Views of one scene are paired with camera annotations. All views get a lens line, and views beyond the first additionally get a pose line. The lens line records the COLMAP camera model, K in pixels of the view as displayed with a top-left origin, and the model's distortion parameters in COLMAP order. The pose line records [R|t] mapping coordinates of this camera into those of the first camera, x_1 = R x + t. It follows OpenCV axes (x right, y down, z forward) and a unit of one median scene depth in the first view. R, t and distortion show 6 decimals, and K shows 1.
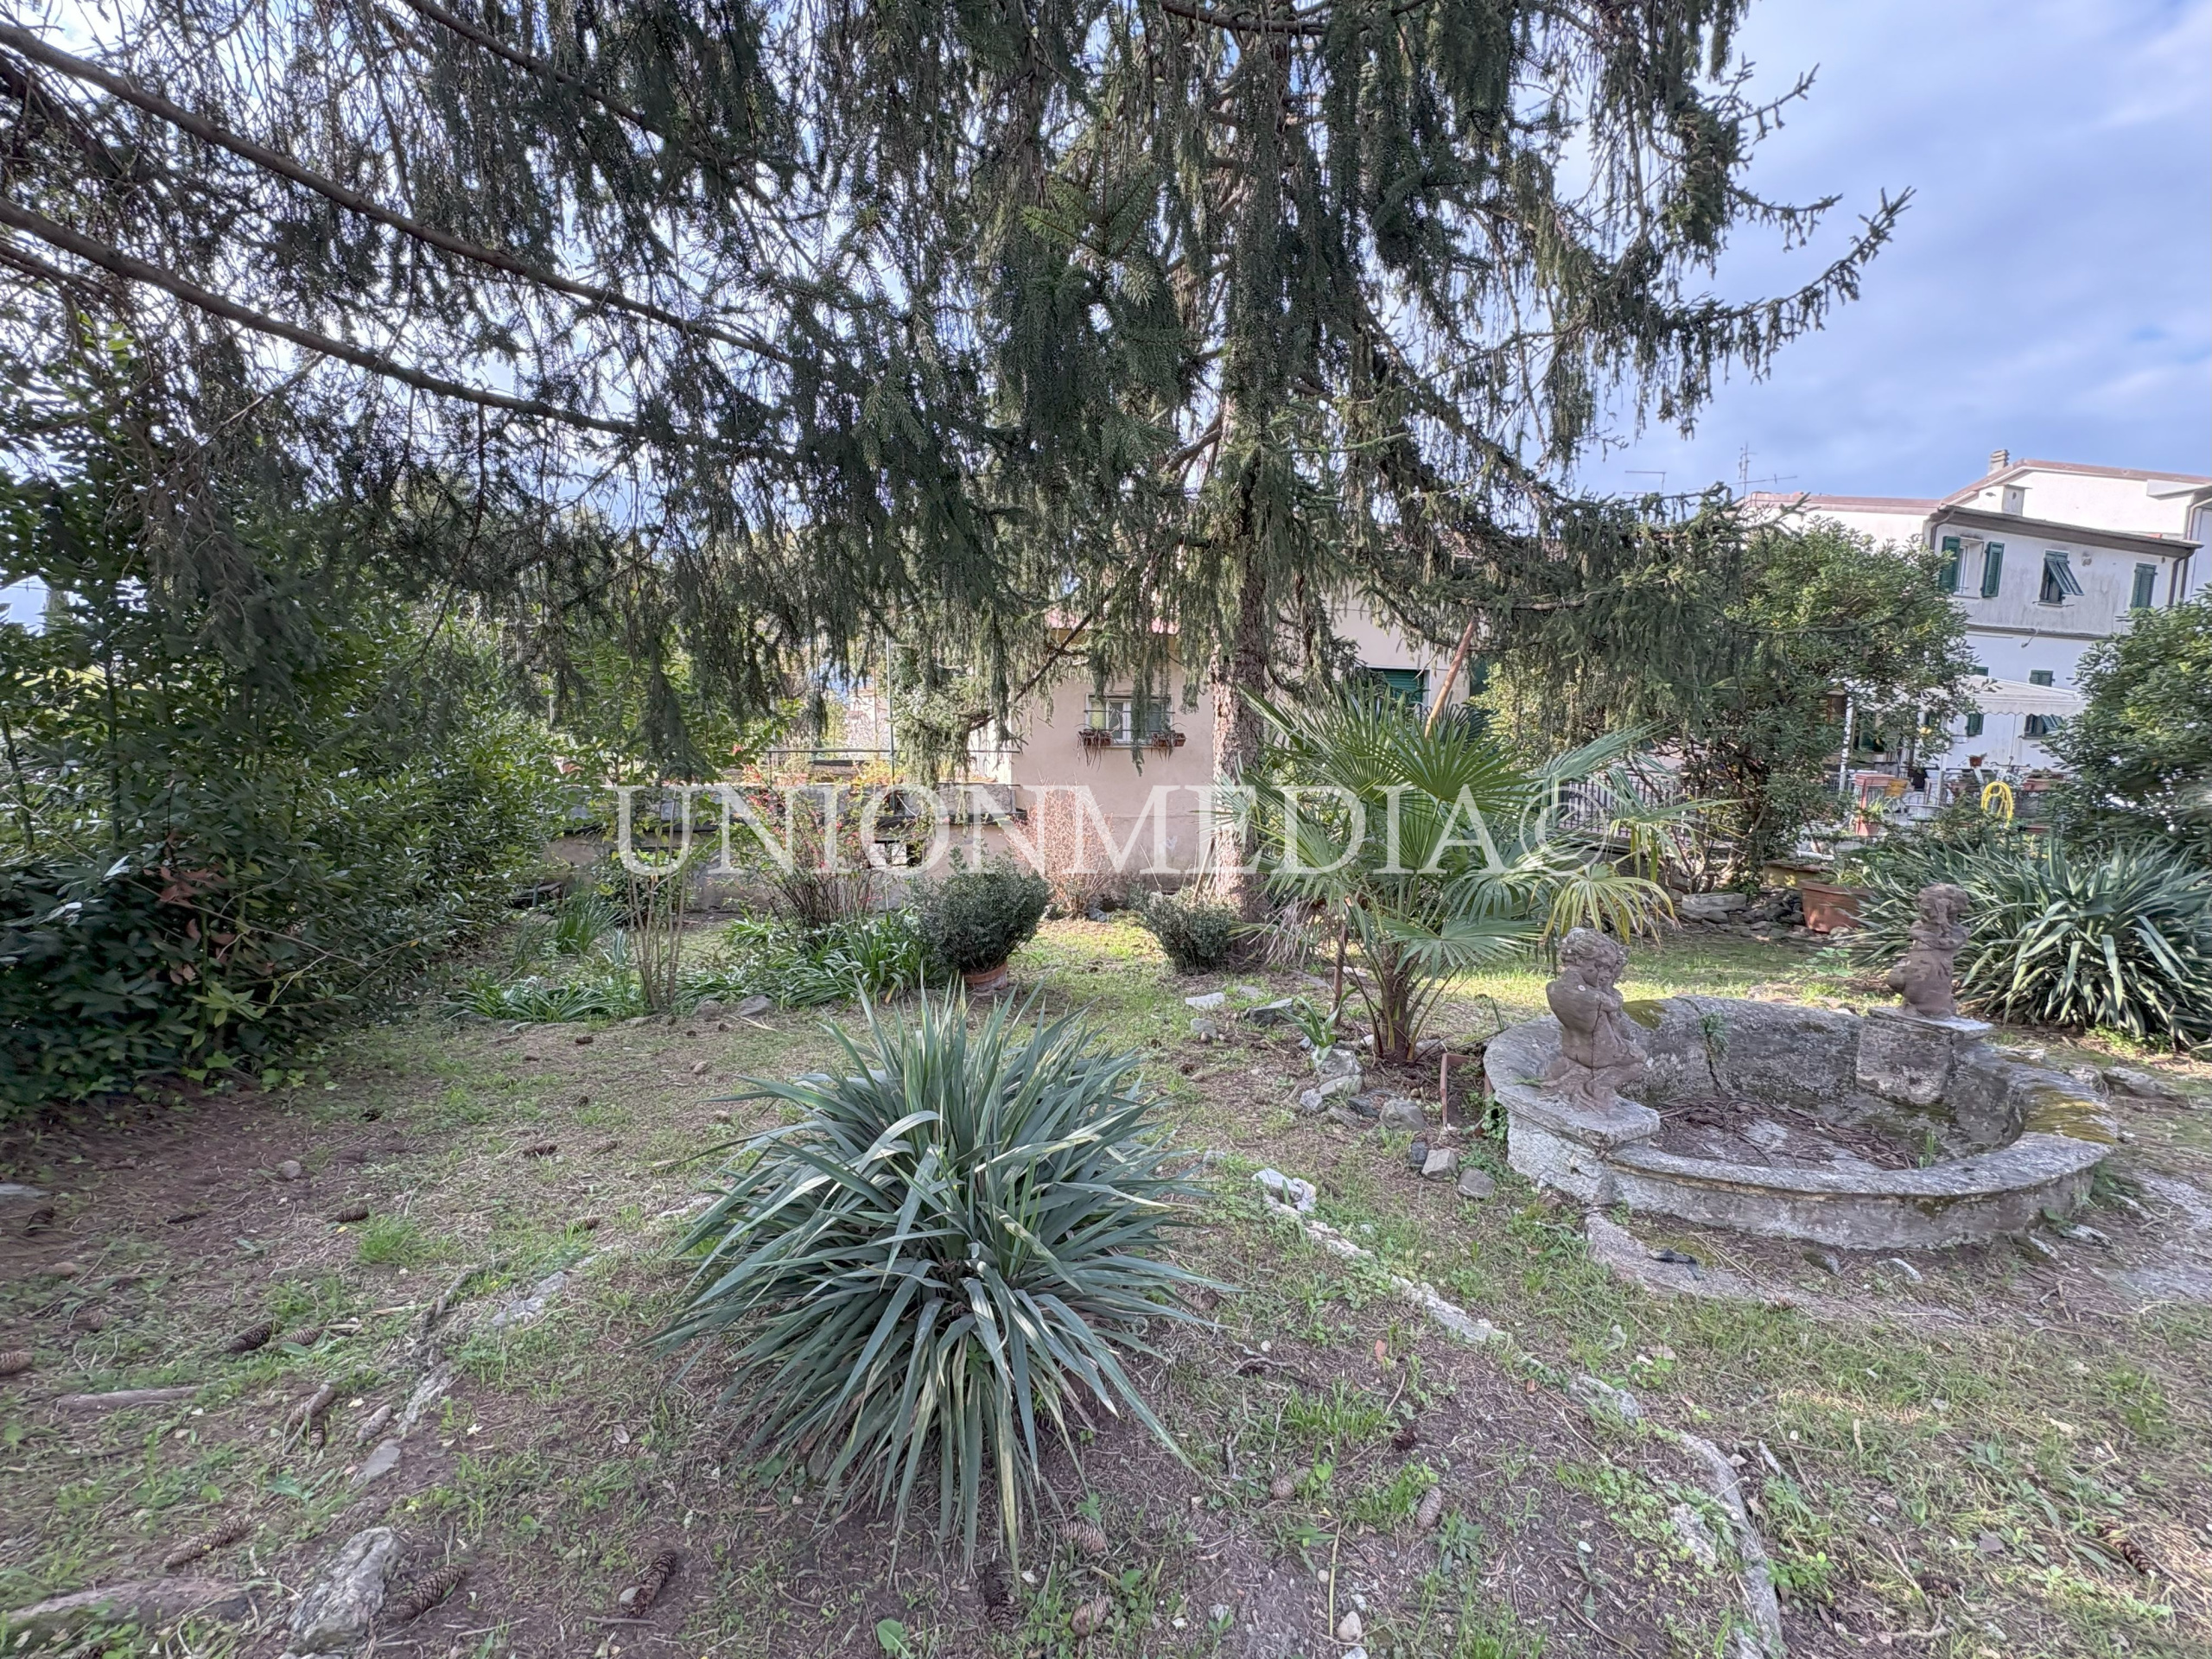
lens RADIAL K [[877.5, 0, 1108.7], [0, 877.5, 825.7], [0, 0, 1]] dist [0.001077, -0.000141]
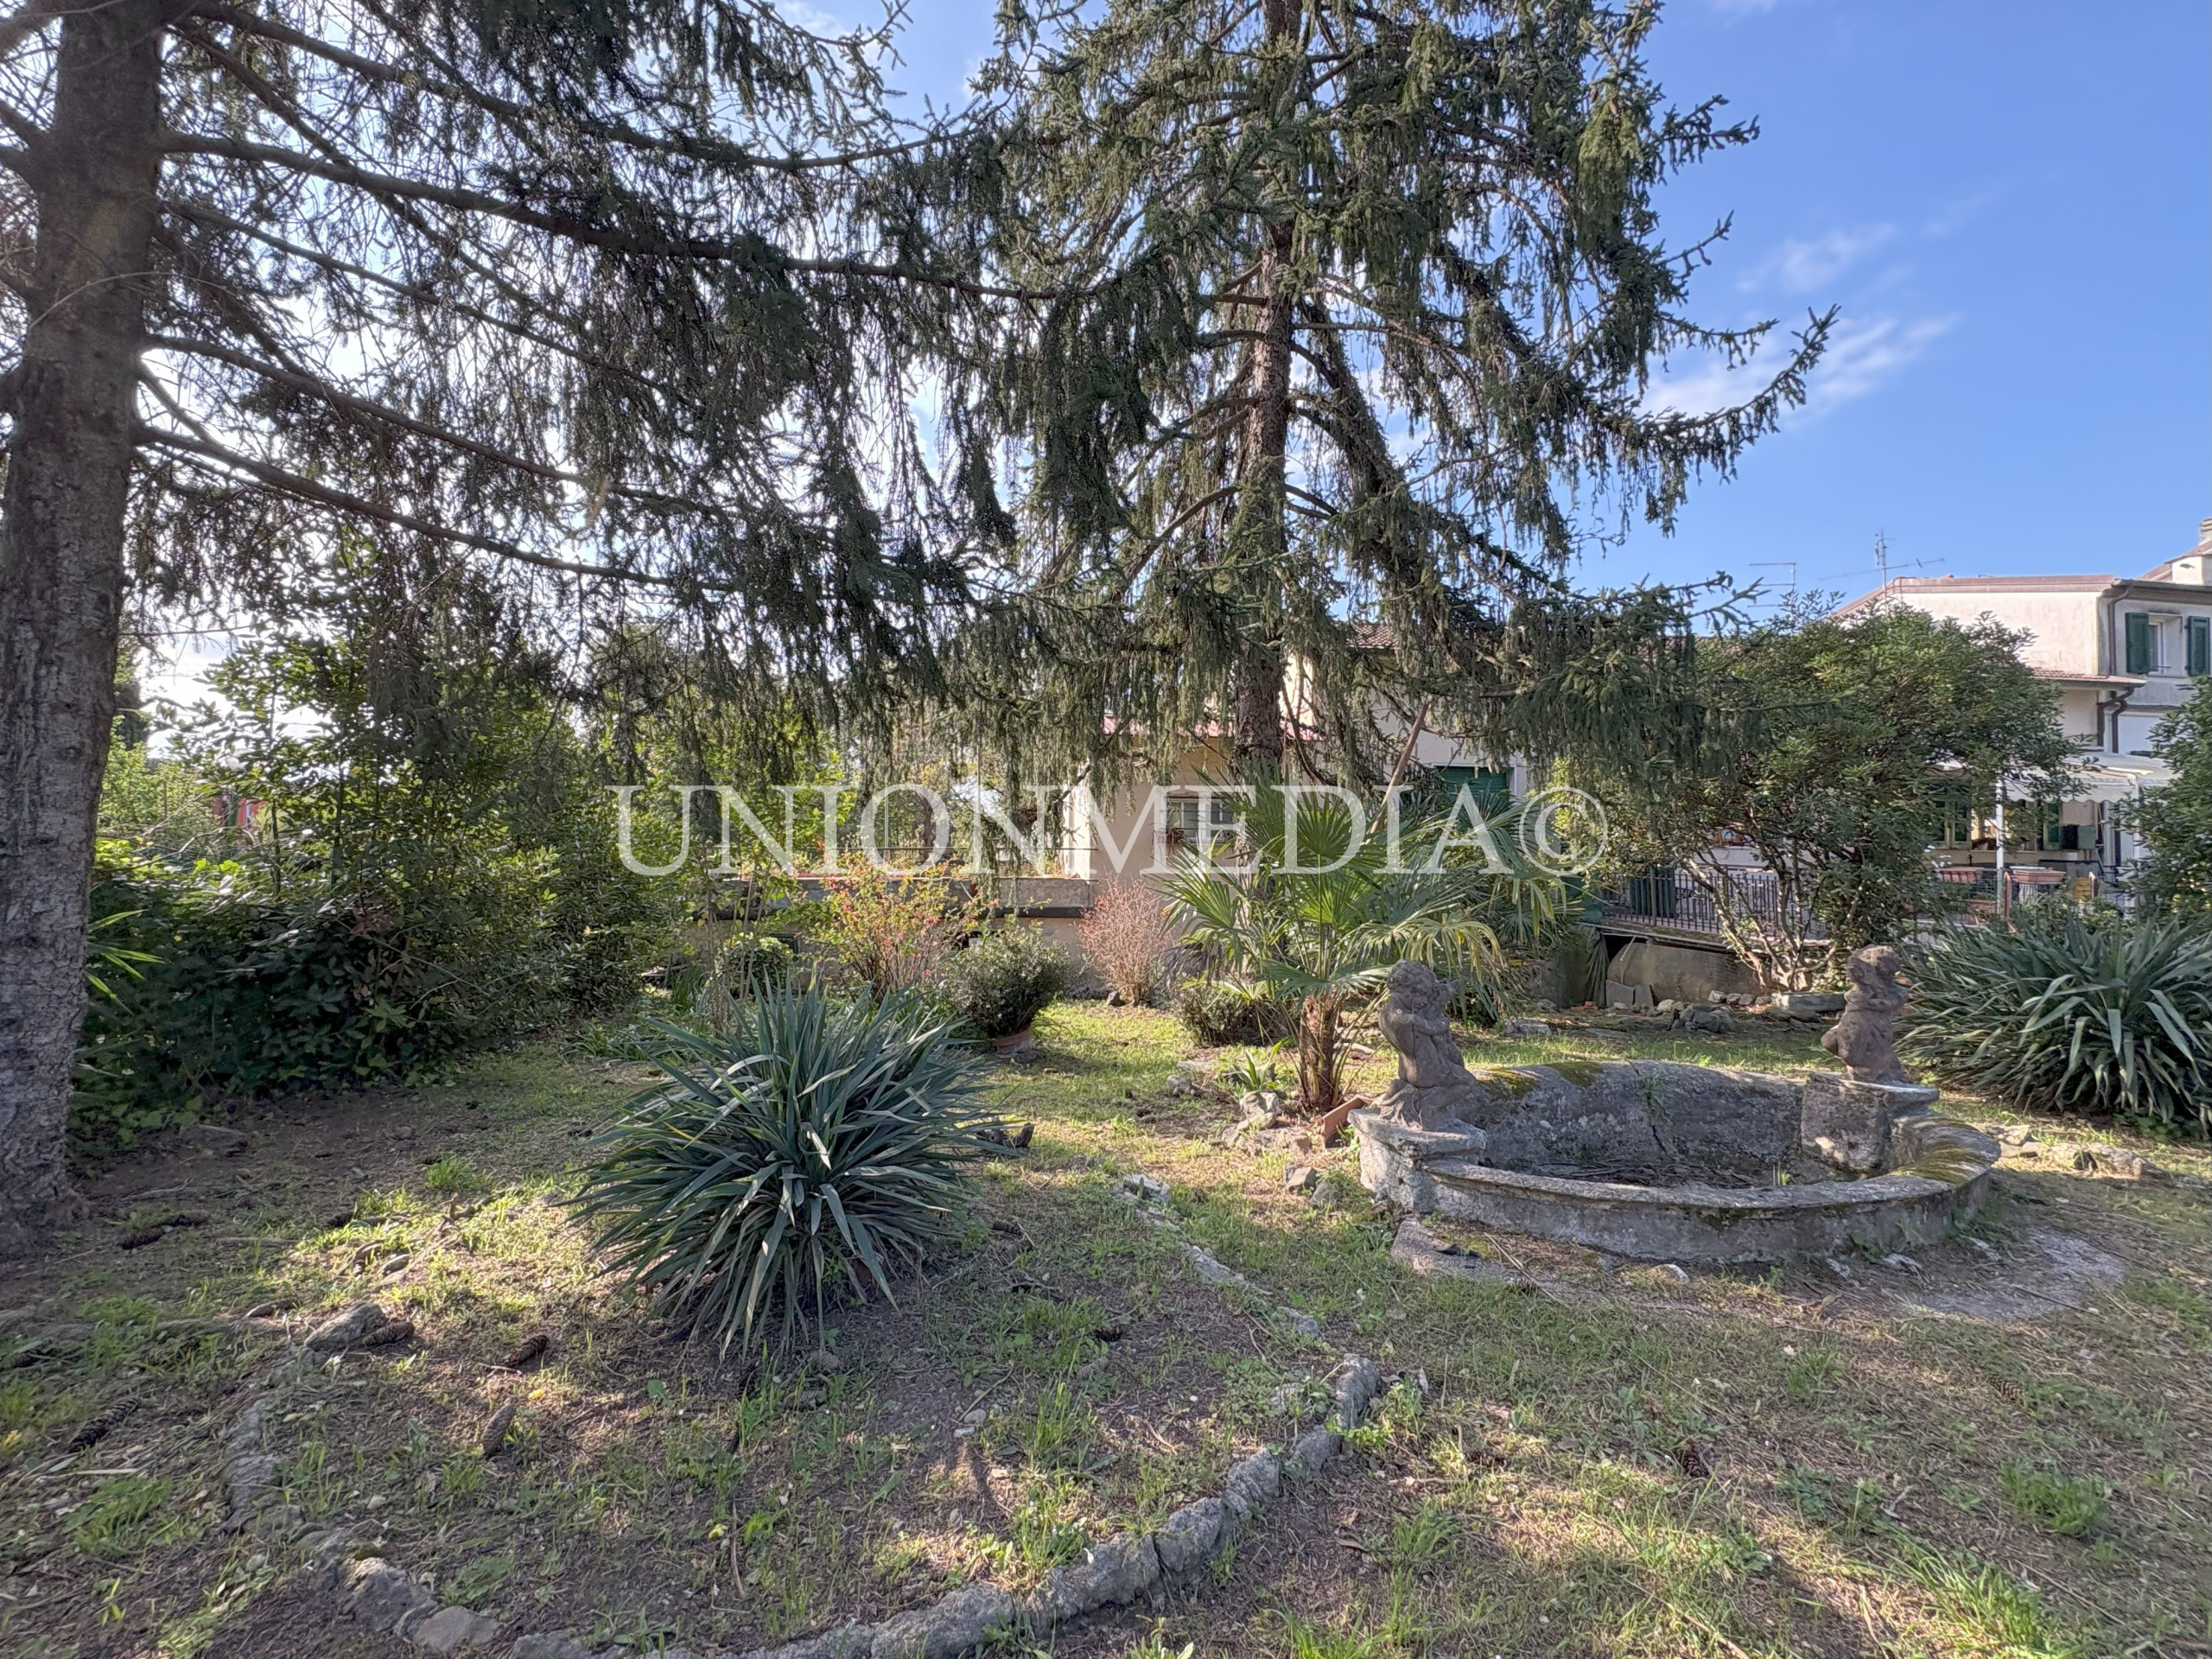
lens RADIAL K [[888.8, 0, 1127.4], [0, 888.8, 827.8], [0, 0, 1]] dist [-0.001588, -0.000313]
pose [[0.987704, -0.009722, -0.156032, 0.211261], [-0.010302, 0.991848, -0.127012, 0.055661], [0.155995, 0.127058, 0.979552, -0.117052]]
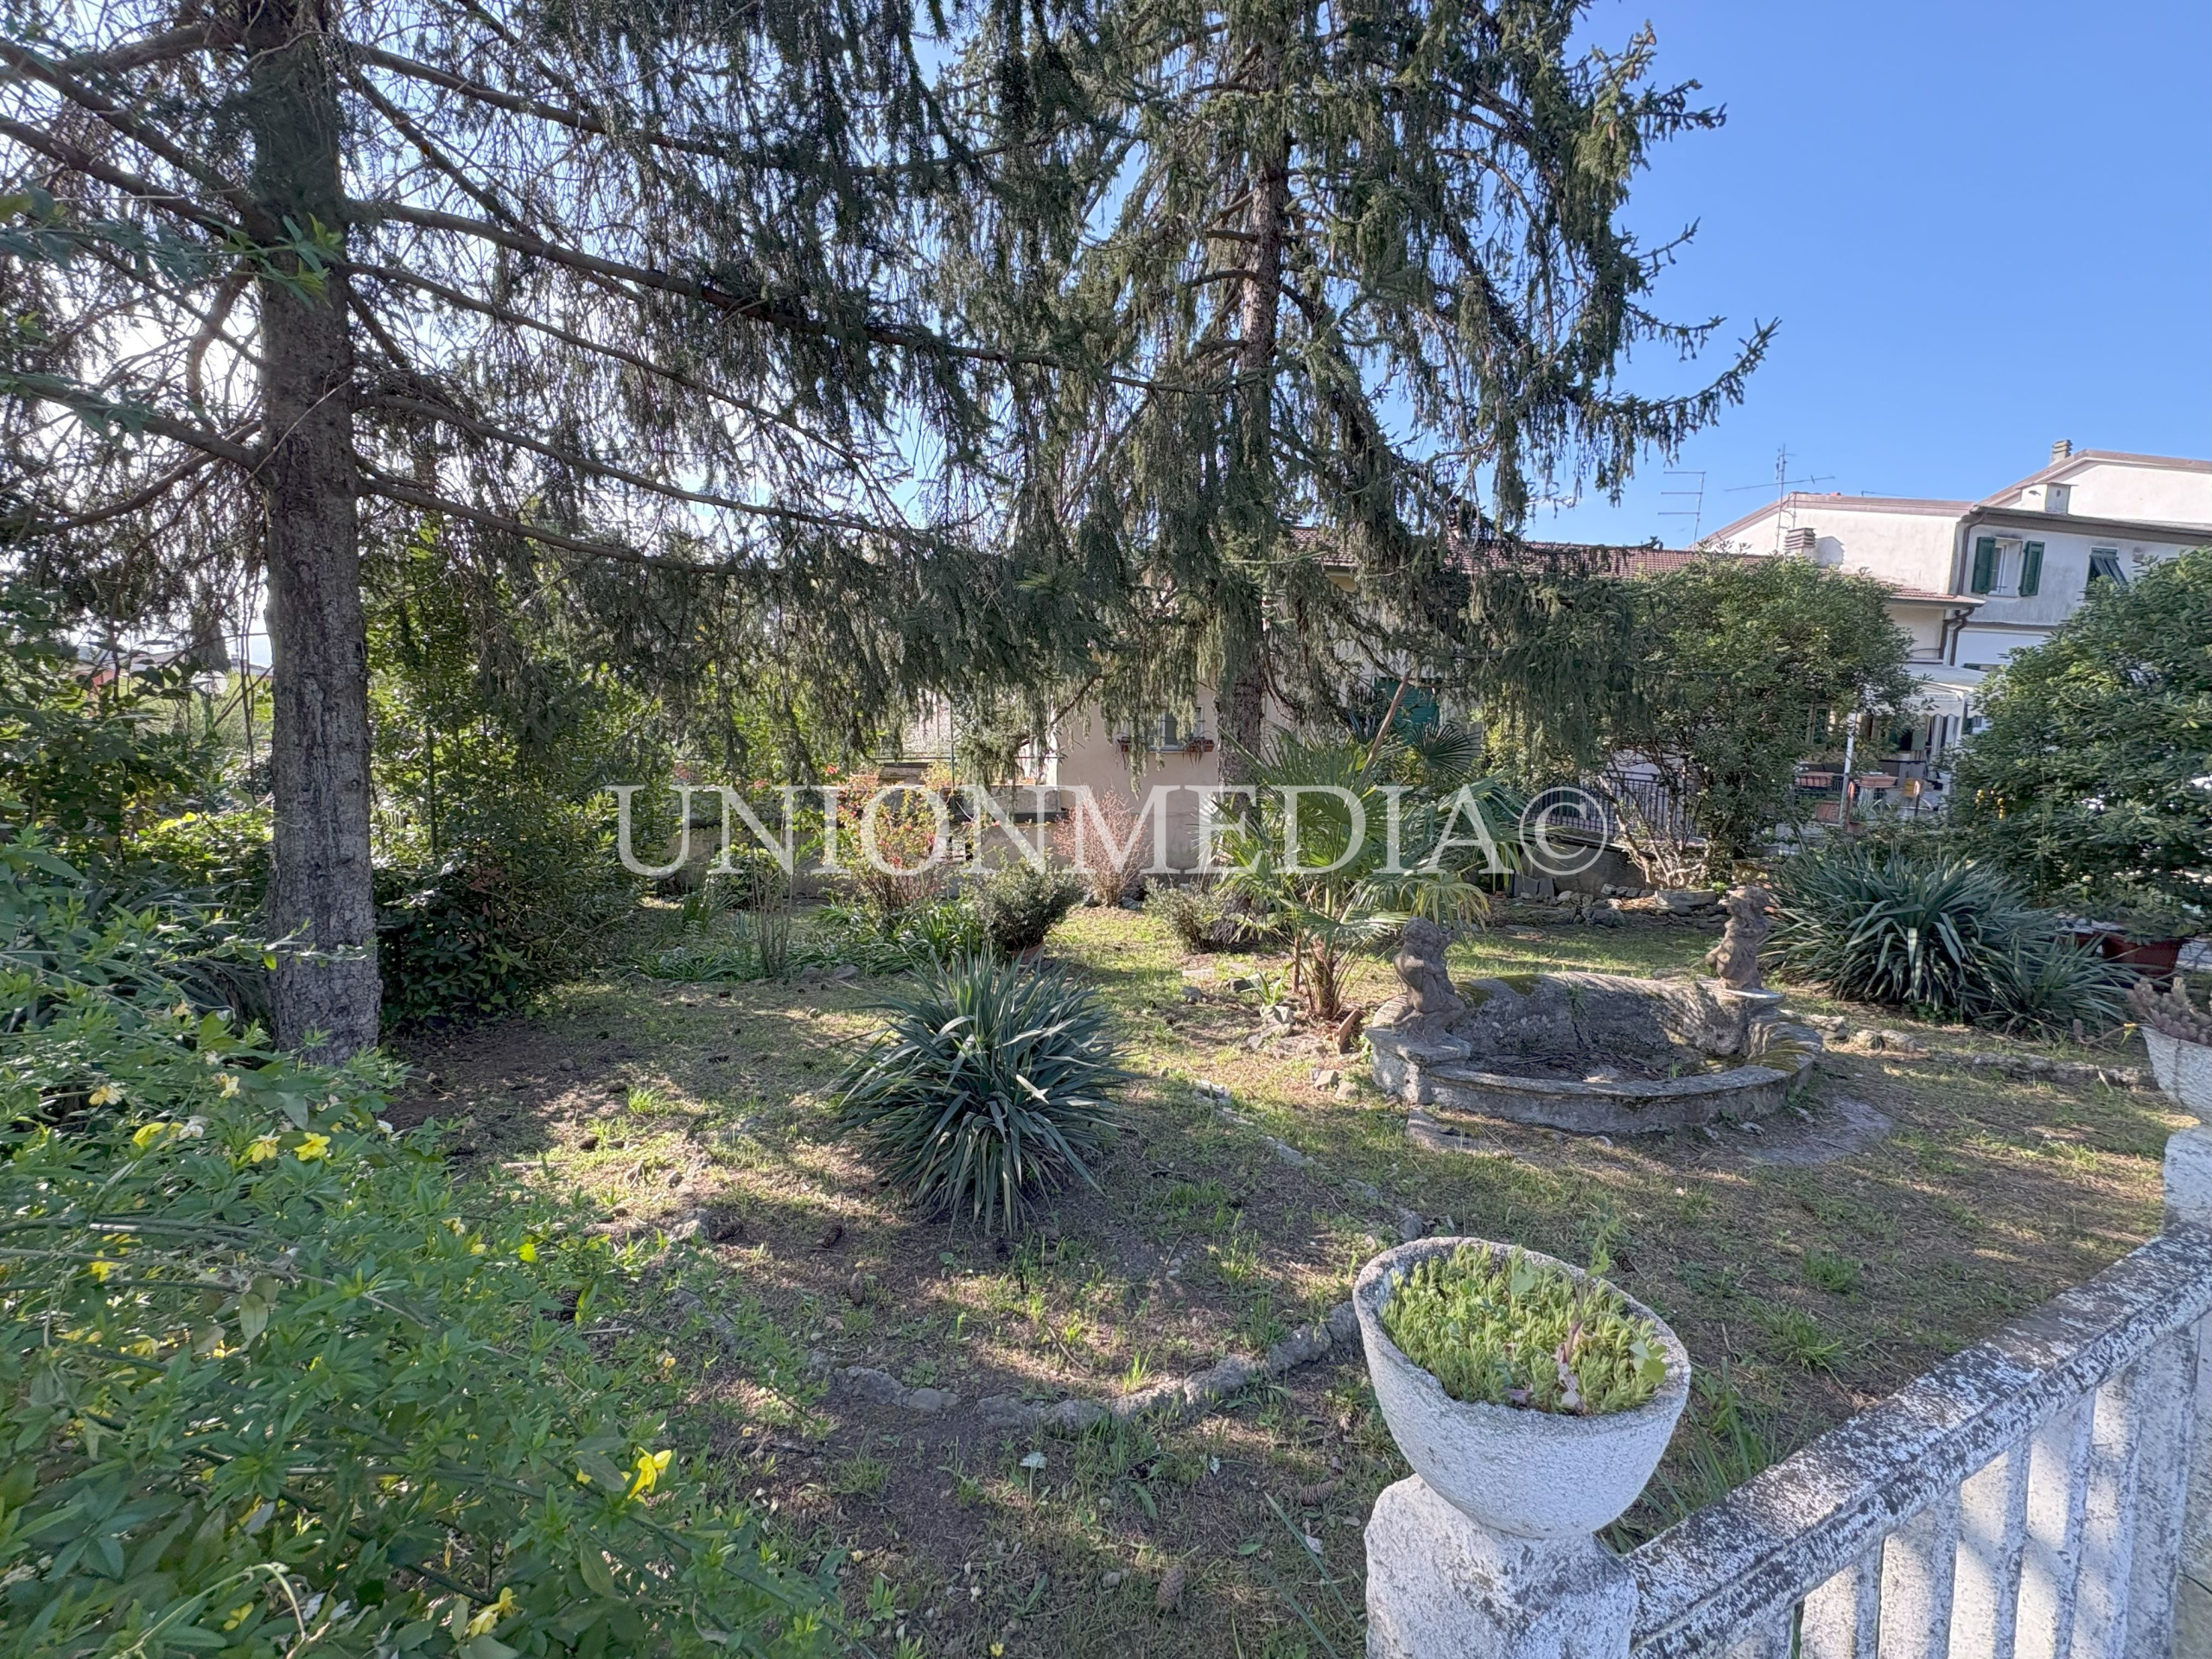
lens RADIAL K [[896.9, 0, 1119.2], [0, 896.9, 829.2], [0, 0, 1]] dist [-0.000080, -0.005114]
pose [[0.998186, 0.004792, -0.060007, 0.077242], [-0.003540, 0.999774, 0.020944, -0.034683], [0.060094, -0.020694, 0.997978, -0.299342]]
